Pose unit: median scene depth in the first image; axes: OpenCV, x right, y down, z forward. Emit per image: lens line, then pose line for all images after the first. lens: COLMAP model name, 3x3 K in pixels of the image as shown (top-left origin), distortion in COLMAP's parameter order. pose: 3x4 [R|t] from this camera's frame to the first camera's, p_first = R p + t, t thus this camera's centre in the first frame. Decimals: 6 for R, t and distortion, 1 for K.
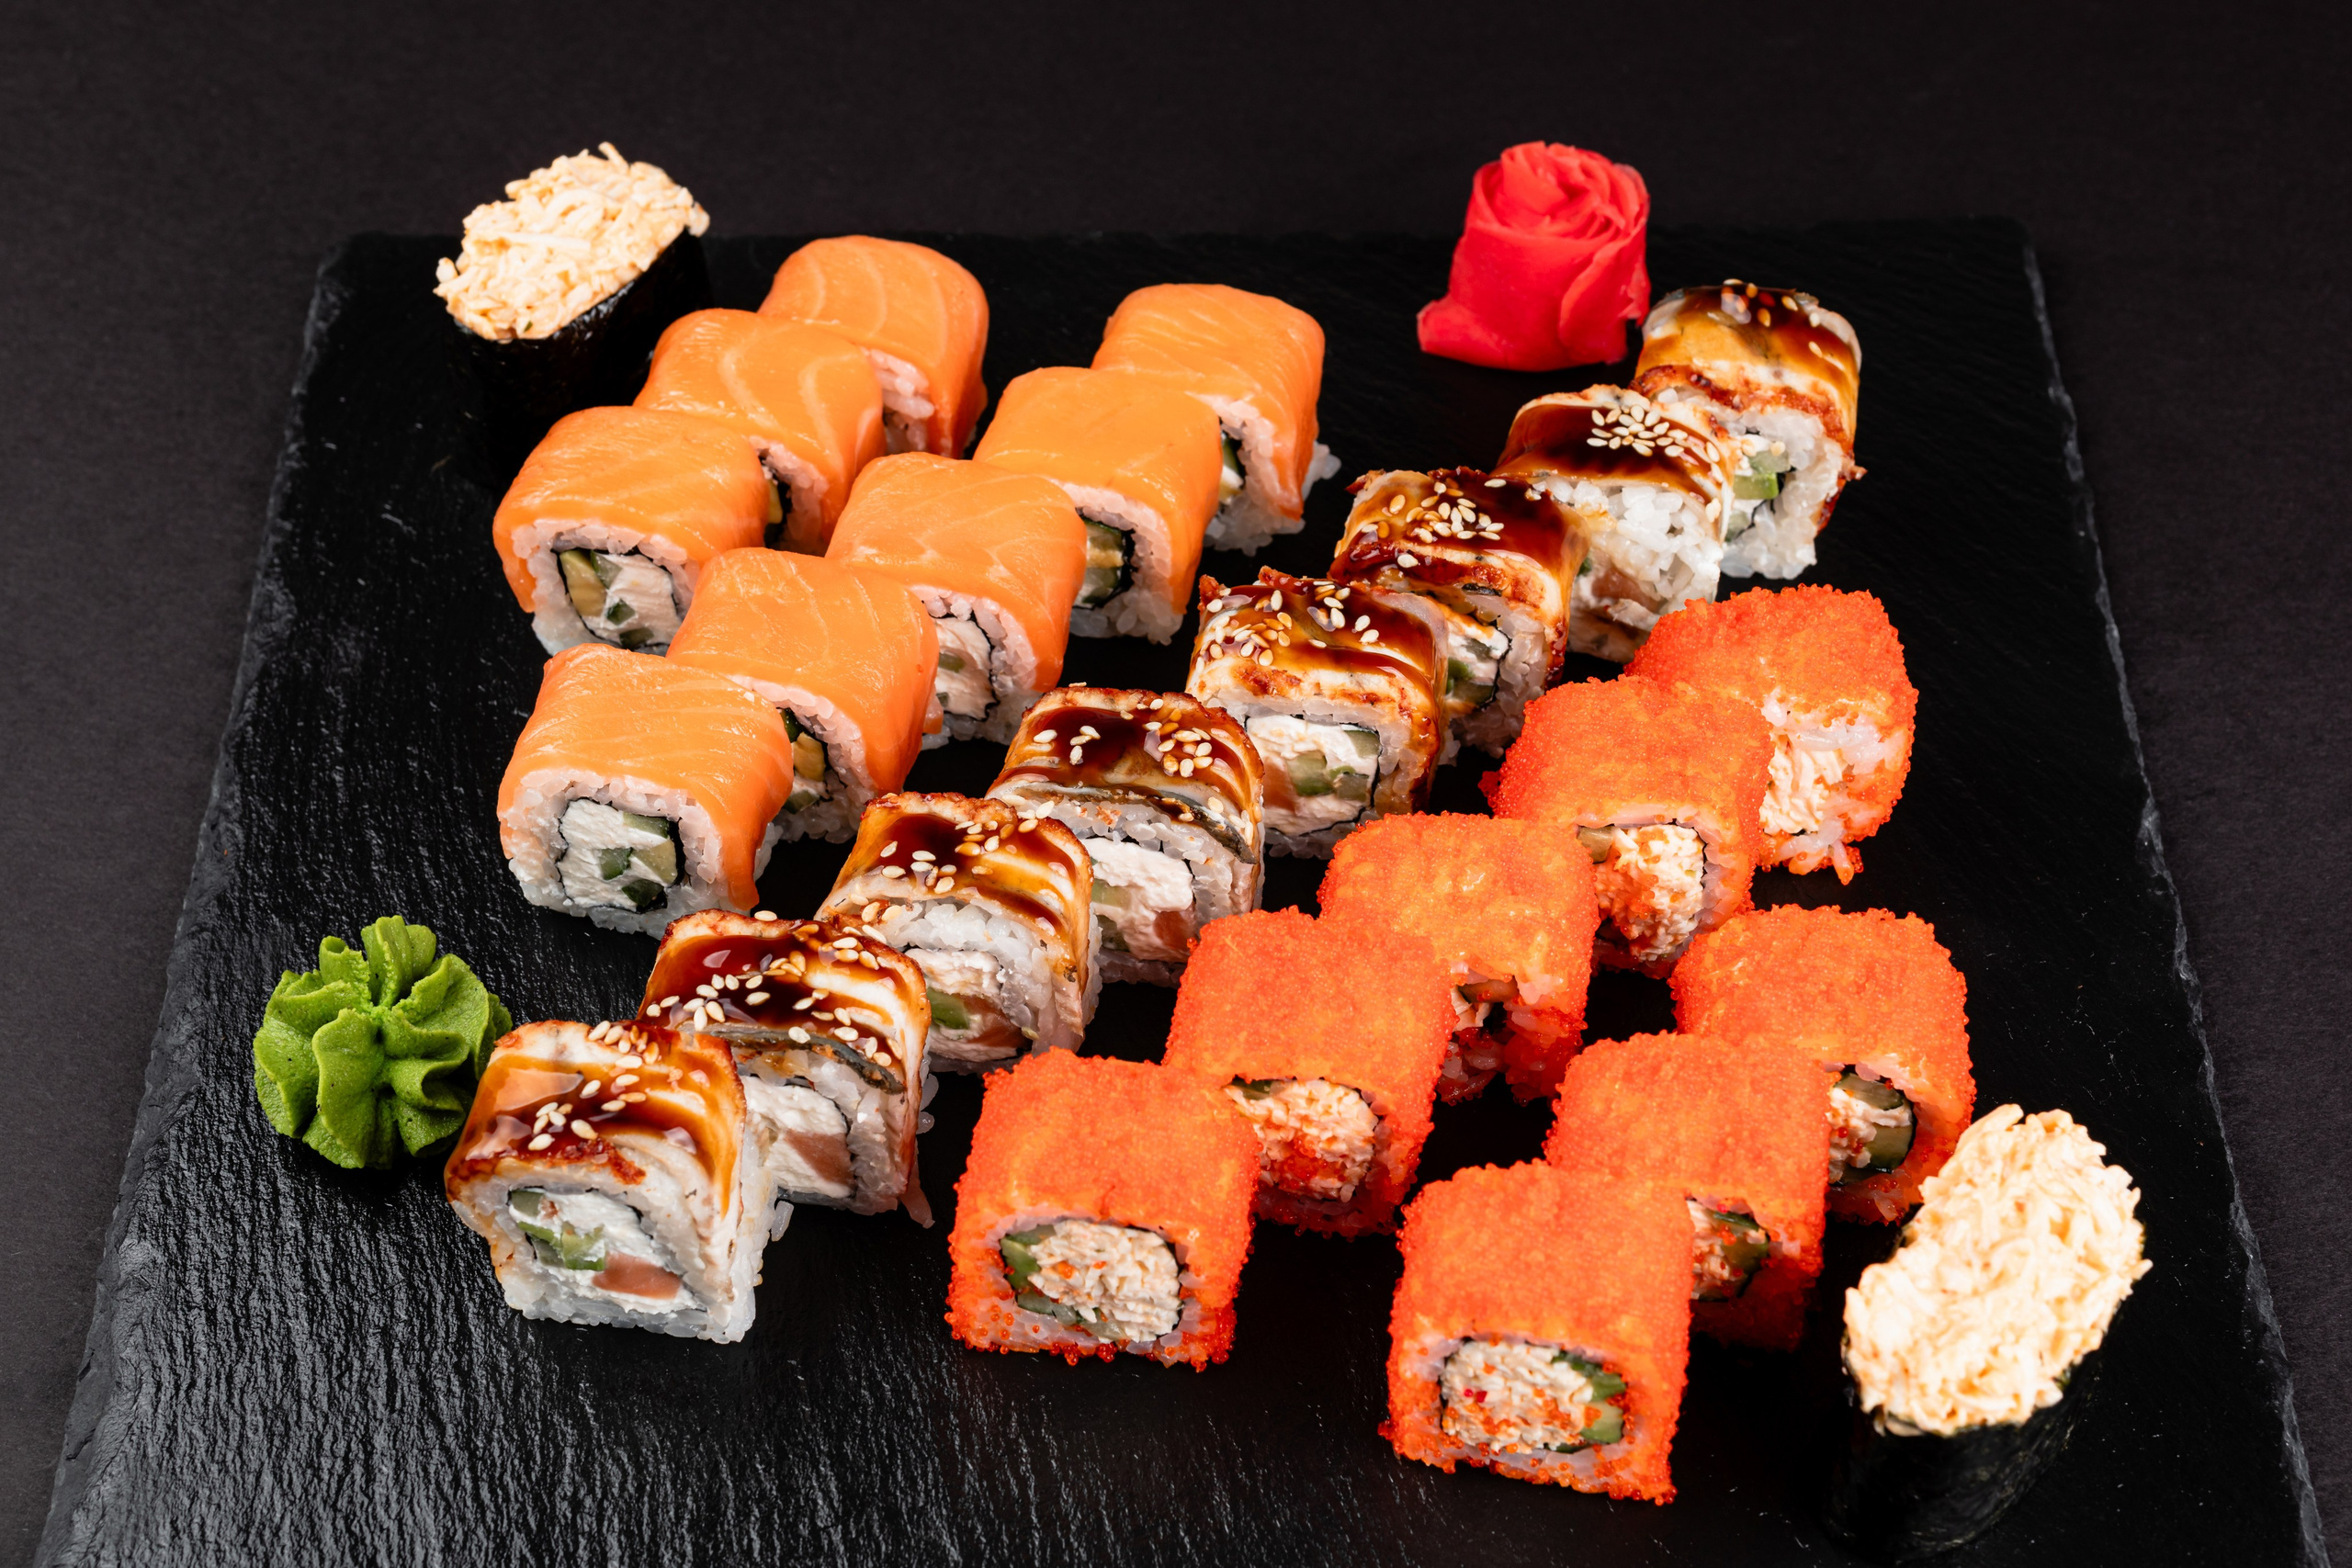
lens RADIAL K [[3602.5, 0, 1143.2], [0, 3602.5, 852.5], [0, 0, 1]] dist [0.135132, 0.081303]
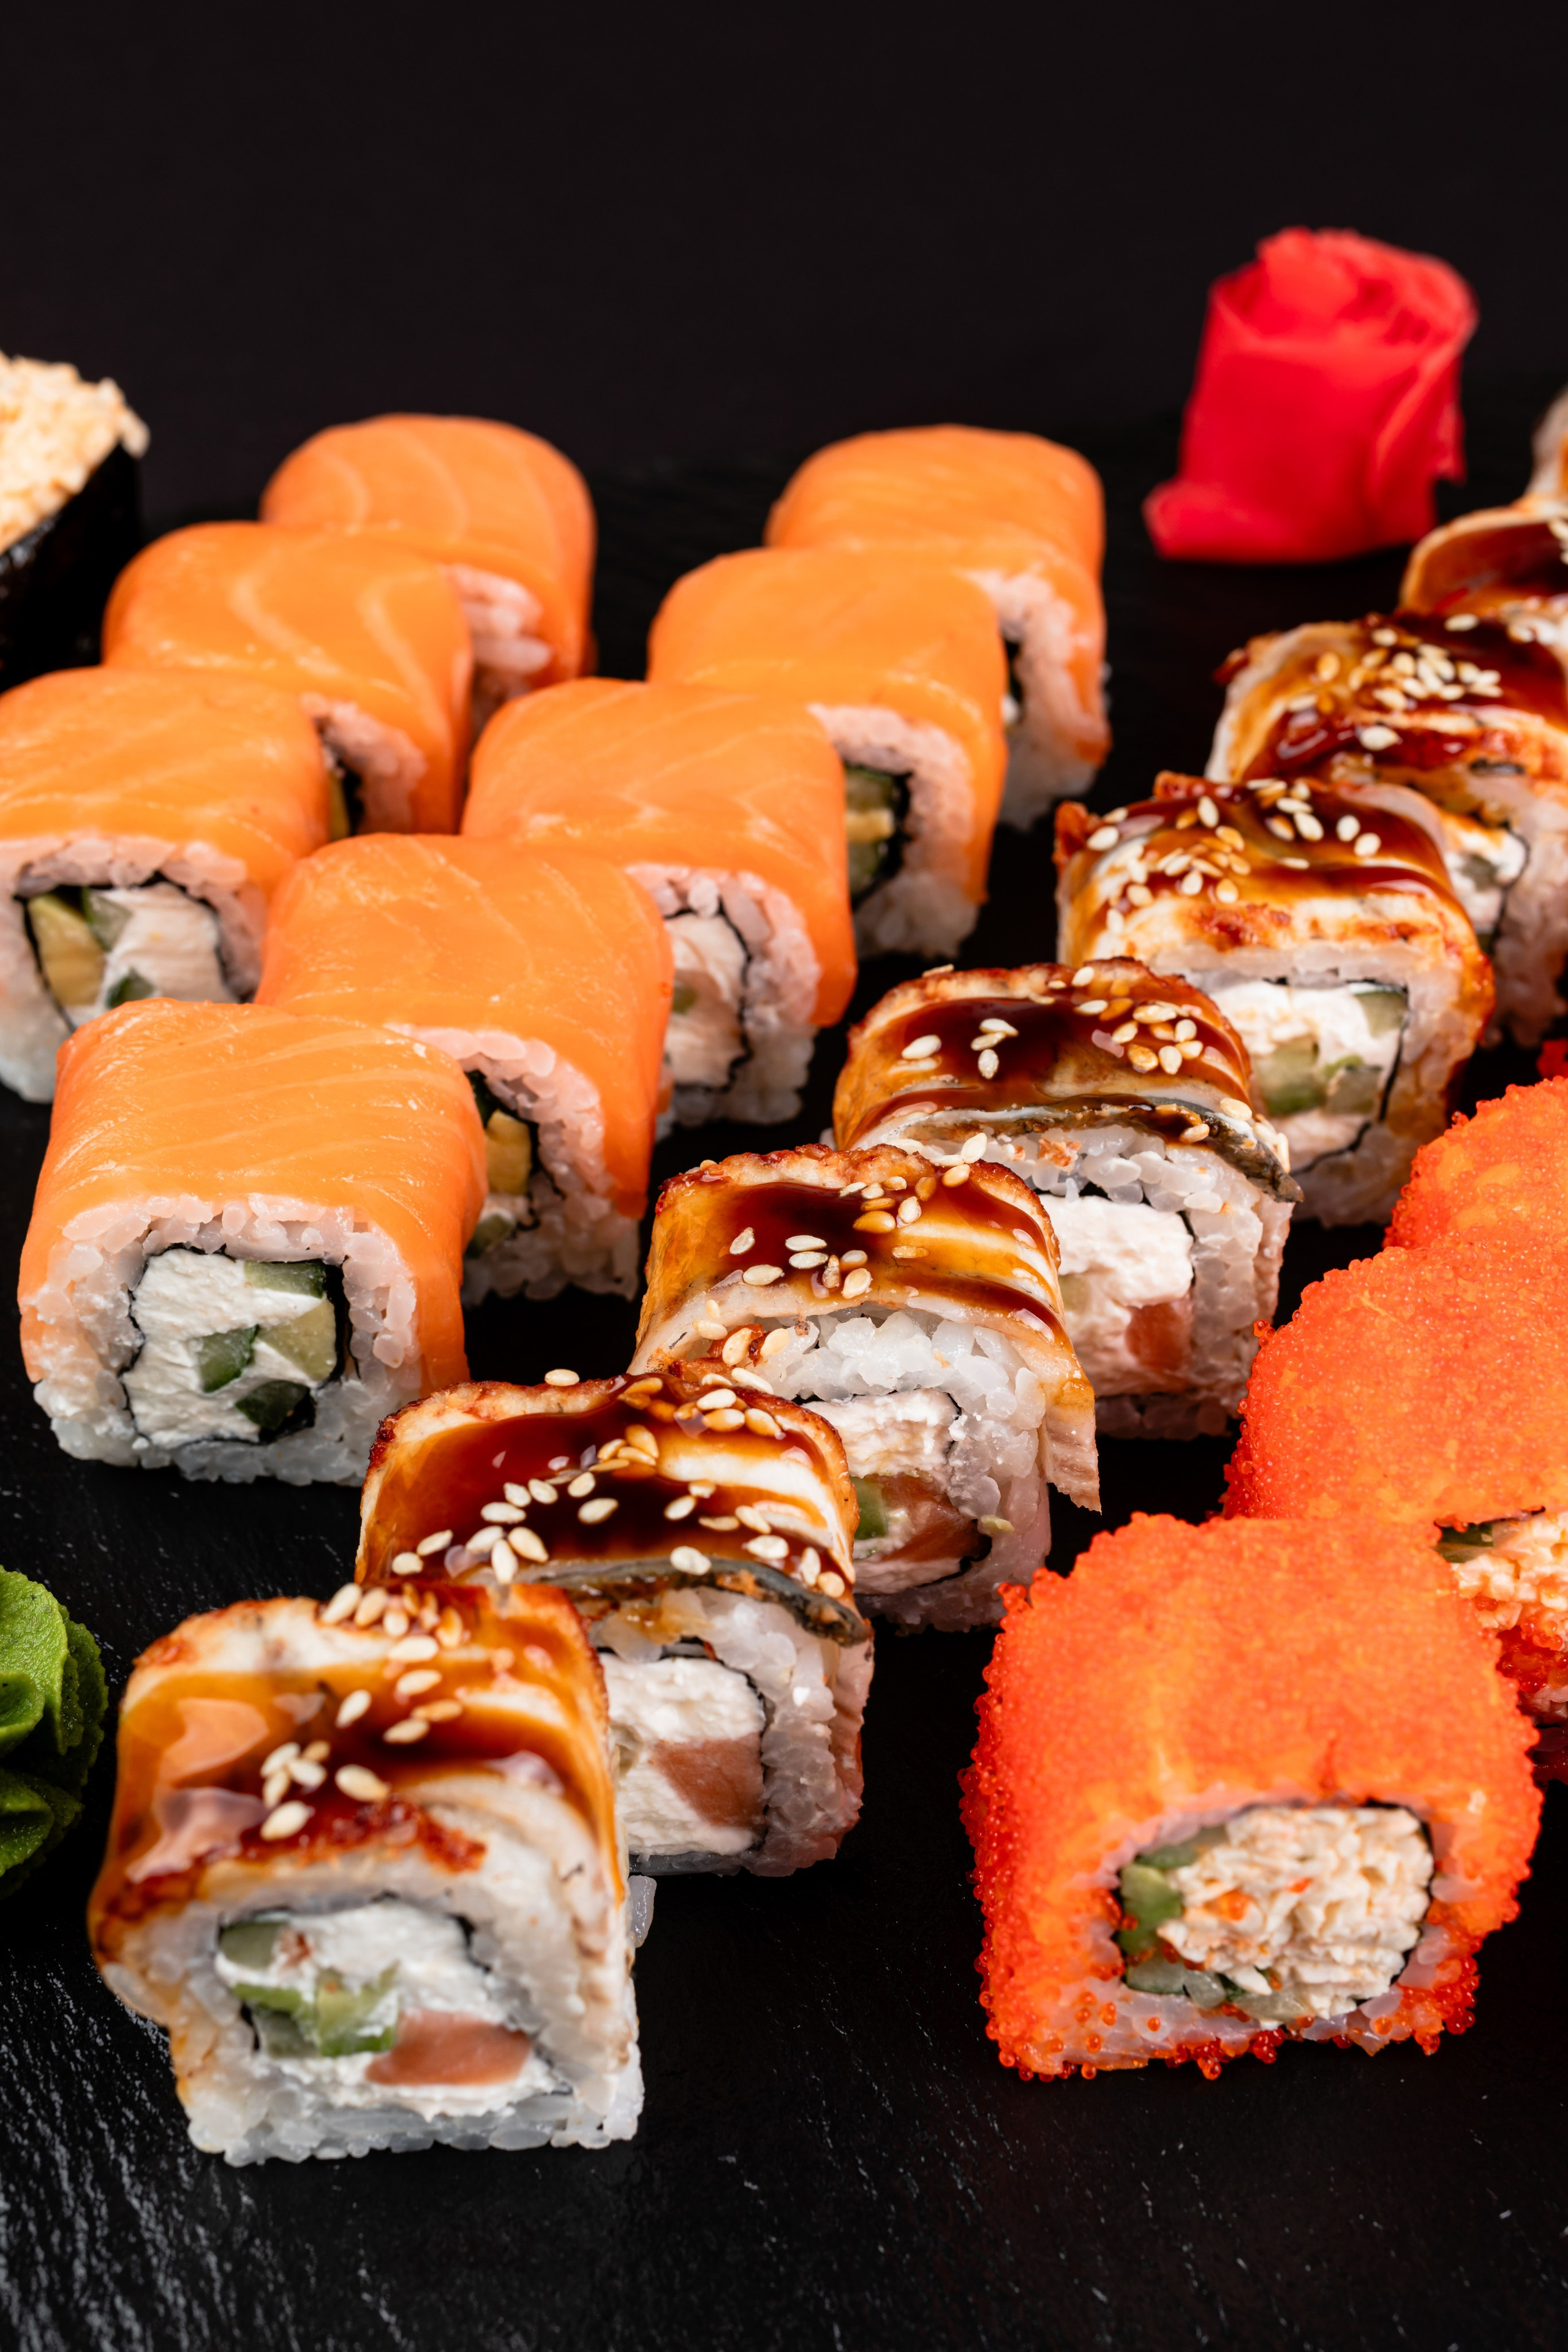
lens RADIAL K [[3466.7, 0, 800.4], [0, 3466.7, 1171.2], [0, 0, 1]] dist [0.147523, 0.000821]
pose [[0.975670, -0.127469, 0.178380, -0.158841], [0.145744, 0.984908, -0.093358, 0.041570], [-0.163788, 0.117084, 0.979523, 0.436877]]
